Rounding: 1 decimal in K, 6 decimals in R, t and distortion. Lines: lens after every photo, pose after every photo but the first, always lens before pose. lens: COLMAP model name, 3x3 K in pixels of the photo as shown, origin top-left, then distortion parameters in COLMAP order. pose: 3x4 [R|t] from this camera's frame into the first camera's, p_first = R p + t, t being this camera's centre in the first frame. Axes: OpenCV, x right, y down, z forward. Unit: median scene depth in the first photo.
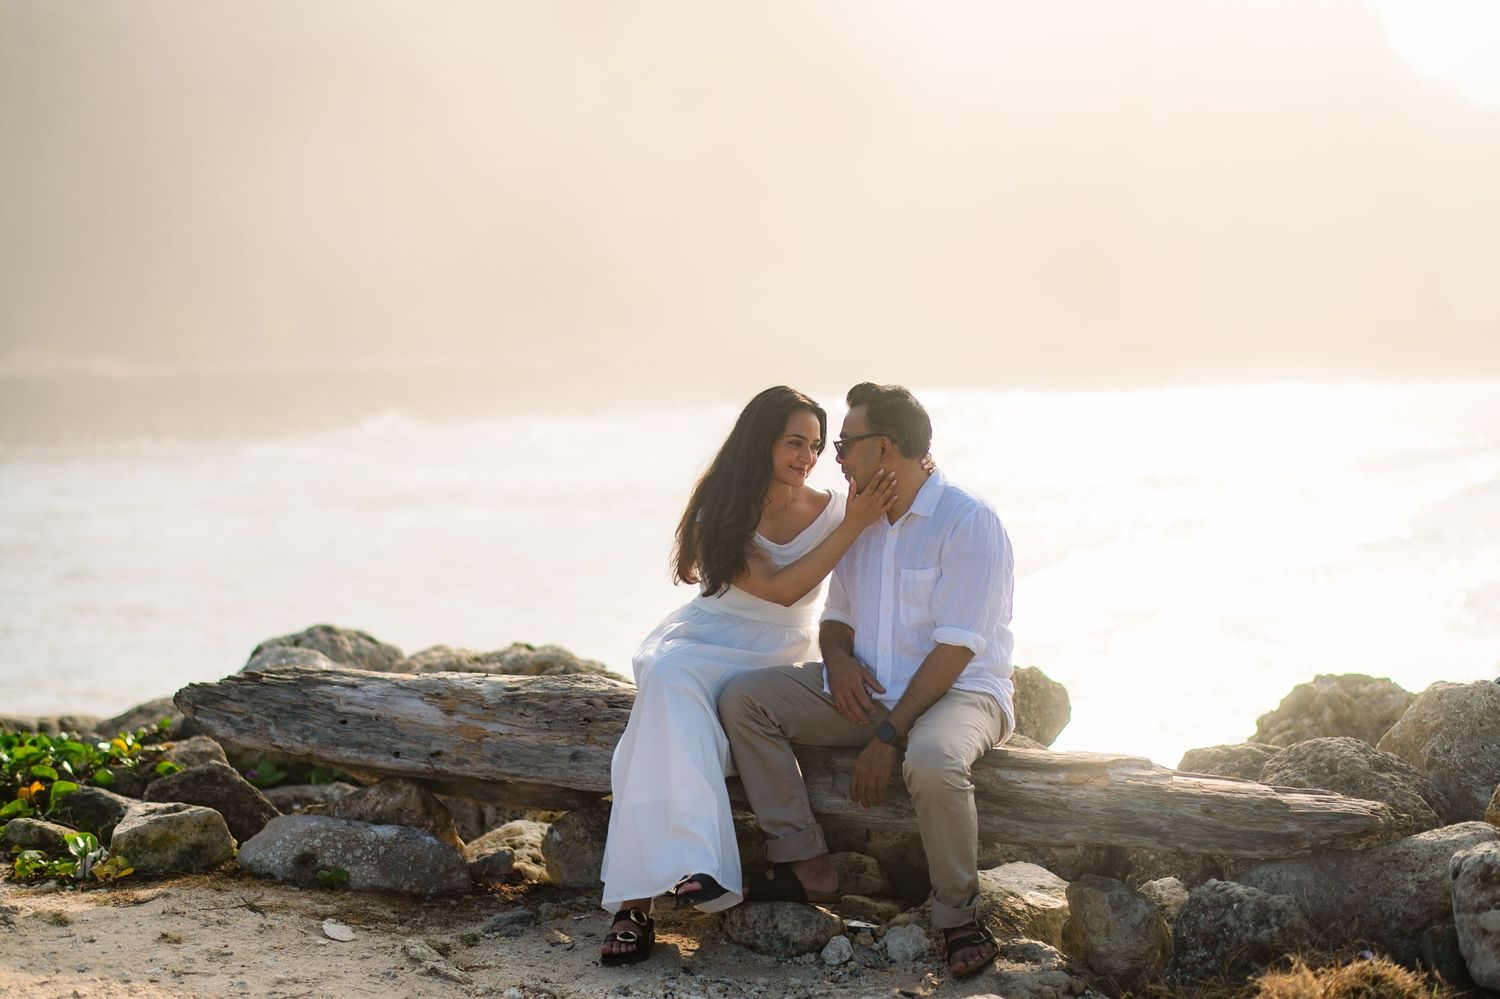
lens RADIAL K [[2447.2, 0, 749.1], [0, 2447.2, 493.8], [0, 0, 1]] dist [0.082390, 0.000000]
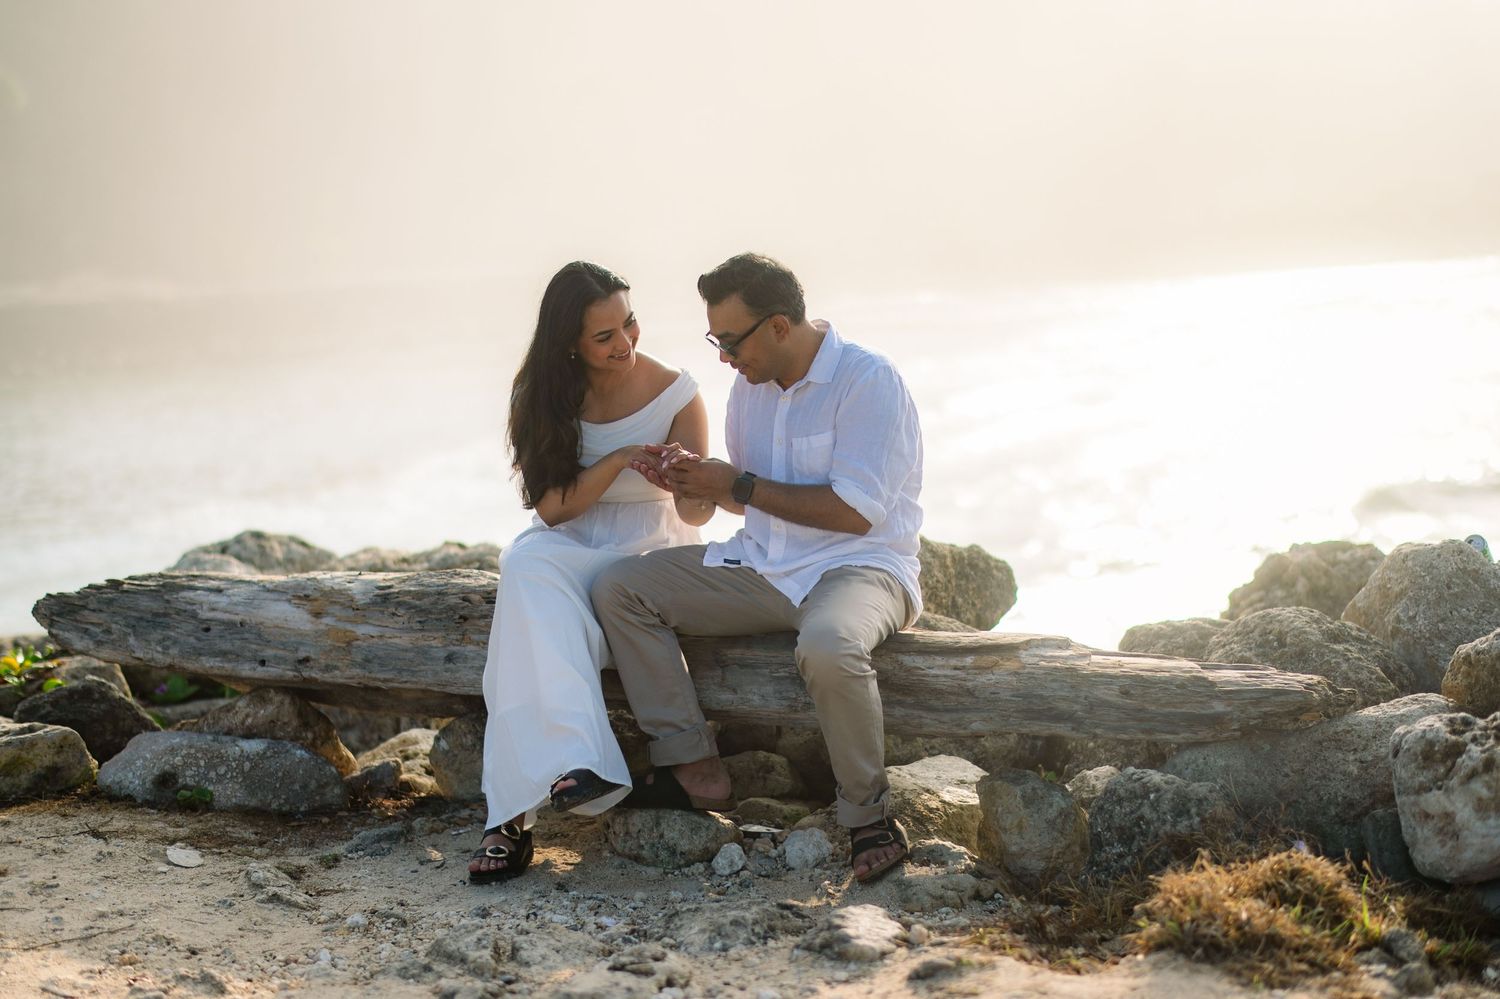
lens RADIAL K [[2447.2, 0, 750.1], [0, 2447.2, 505.2], [0, 0, 1]] dist [0.082390, 0.000000]
pose [[0.999044, -0.036269, -0.024403, 0.069902], [0.037324, 0.998322, 0.044275, 0.014822], [0.022757, -0.045143, 0.998721, 0.096768]]
